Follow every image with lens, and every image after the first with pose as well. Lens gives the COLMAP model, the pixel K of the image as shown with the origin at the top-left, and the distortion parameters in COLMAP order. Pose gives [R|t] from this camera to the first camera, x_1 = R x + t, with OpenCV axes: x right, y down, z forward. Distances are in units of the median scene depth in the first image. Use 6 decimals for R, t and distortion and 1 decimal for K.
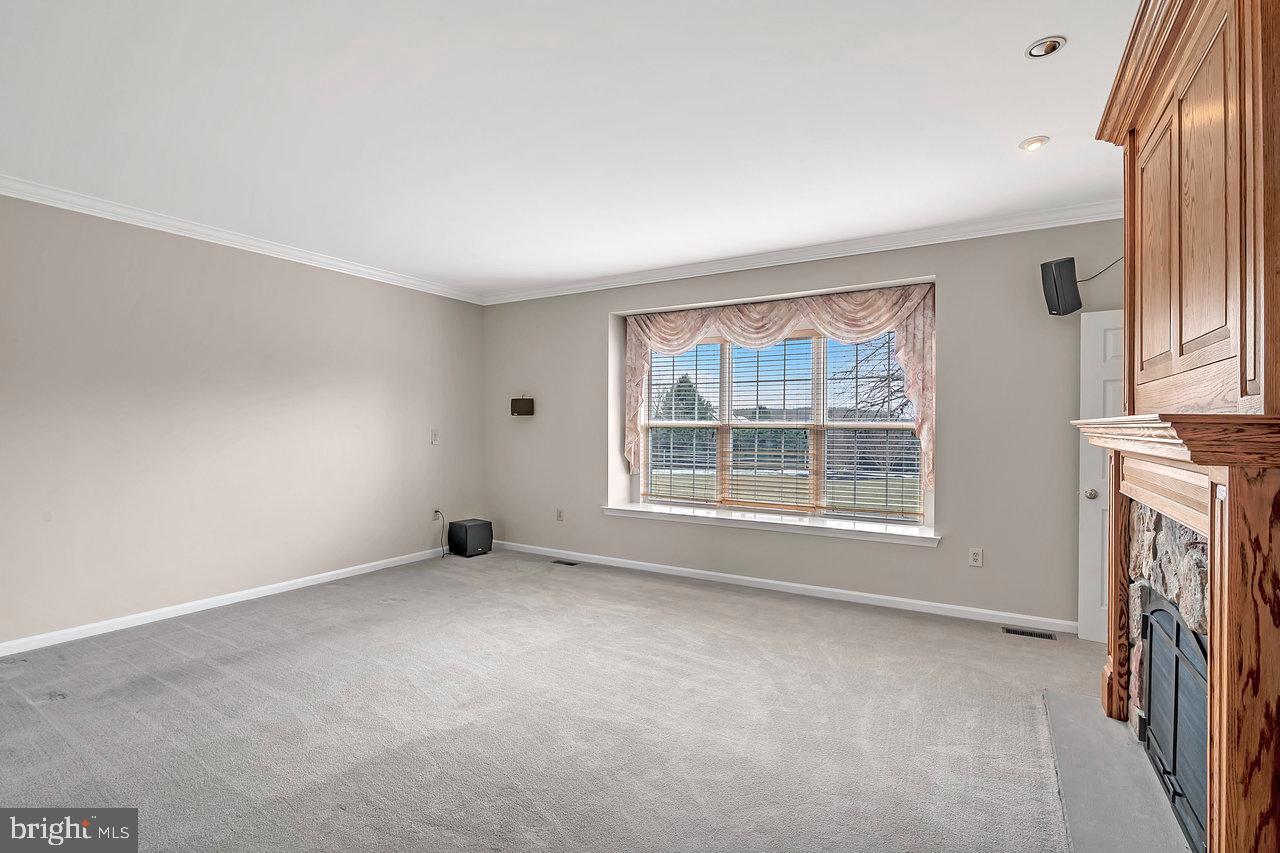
lens RADIAL K [[598.6, 0, 640.6], [0, 598.6, 425.5], [0, 0, 1]] dist [-0.008424, -0.002570]
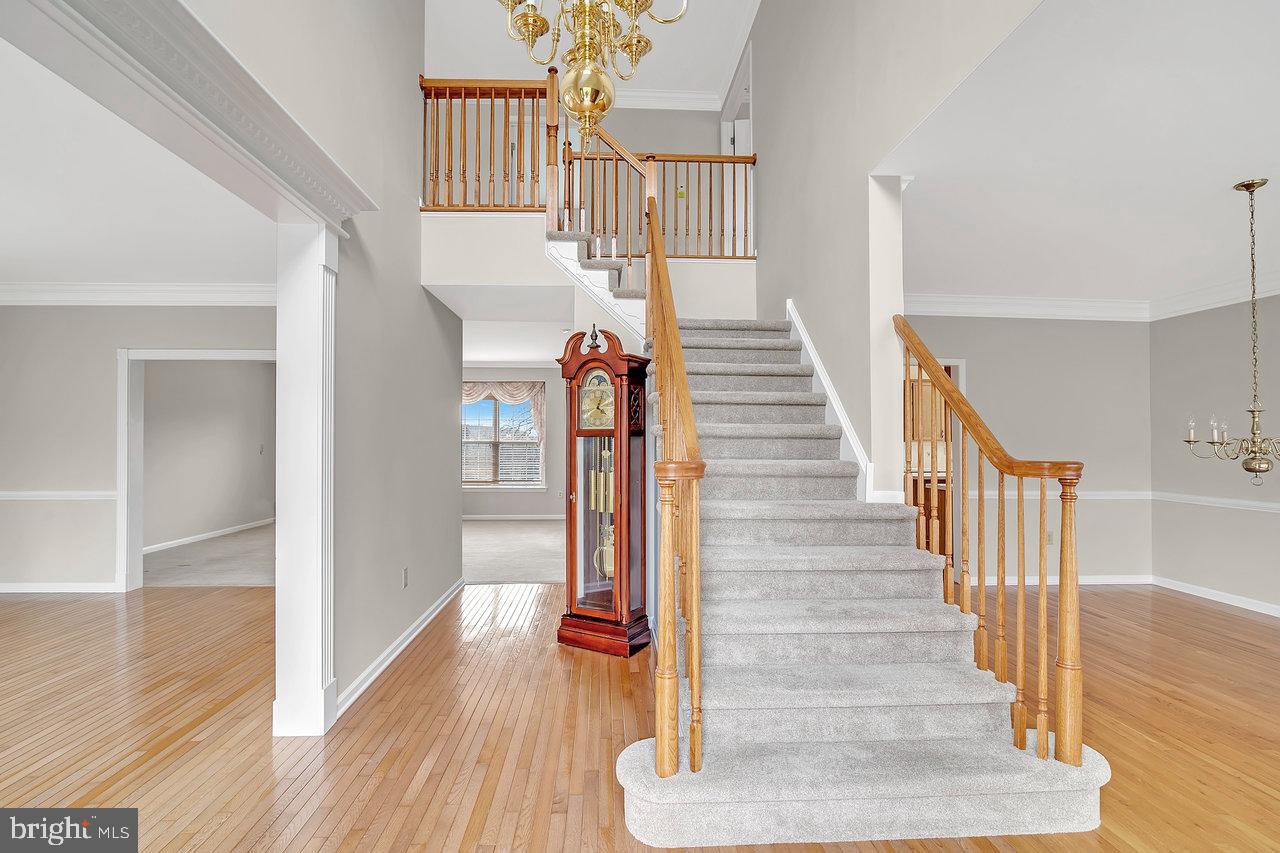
lens RADIAL K [[598.6, 0, 640.2], [0, 598.6, 431.4], [0, 0, 1]] dist [-0.008424, -0.002570]
pose [[0.822356, 0.005559, 0.568946, -0.539791], [0.002116, 0.999915, -0.012827, -0.007948], [-0.568969, 0.011752, 0.822275, -1.148240]]
